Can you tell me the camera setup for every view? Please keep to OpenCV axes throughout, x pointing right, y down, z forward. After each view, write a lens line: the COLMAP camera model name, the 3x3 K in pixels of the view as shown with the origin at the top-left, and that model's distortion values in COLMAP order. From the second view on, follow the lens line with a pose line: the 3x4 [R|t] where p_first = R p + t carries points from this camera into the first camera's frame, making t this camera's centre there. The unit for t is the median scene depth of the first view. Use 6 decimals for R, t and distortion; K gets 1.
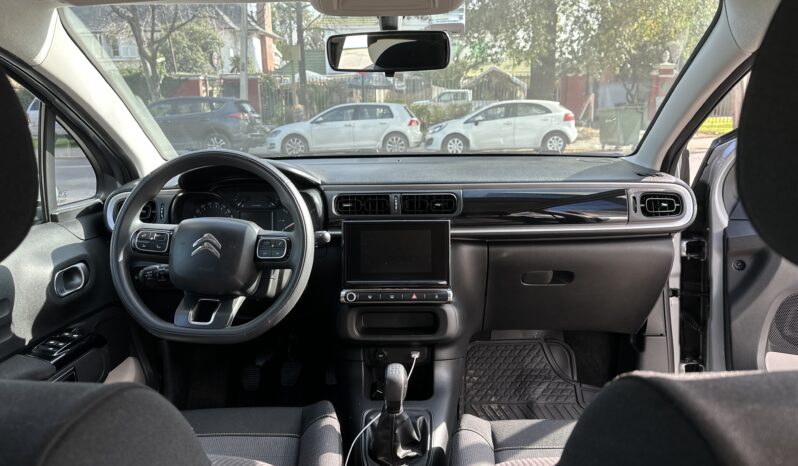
lens RADIAL K [[567.0, 0, 393.9], [0, 567.0, 234.7], [0, 0, 1]] dist [0.056907, -0.077330]
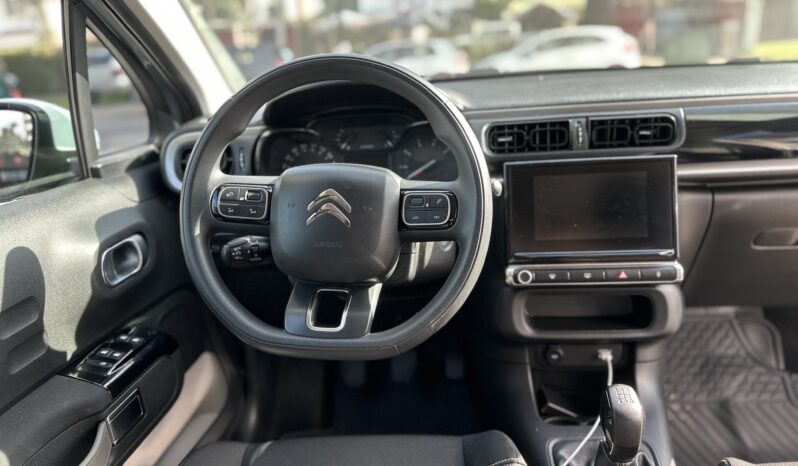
lens RADIAL K [[548.0, 0, 373.2], [0, 548.0, 230.5], [0, 0, 1]] dist [0.182596, -0.304876]
pose [[0.995541, -0.024609, -0.091067, -0.198477], [0.032285, 0.995960, 0.083795, -0.004980], [0.088637, -0.086362, 0.992313, 0.350550]]
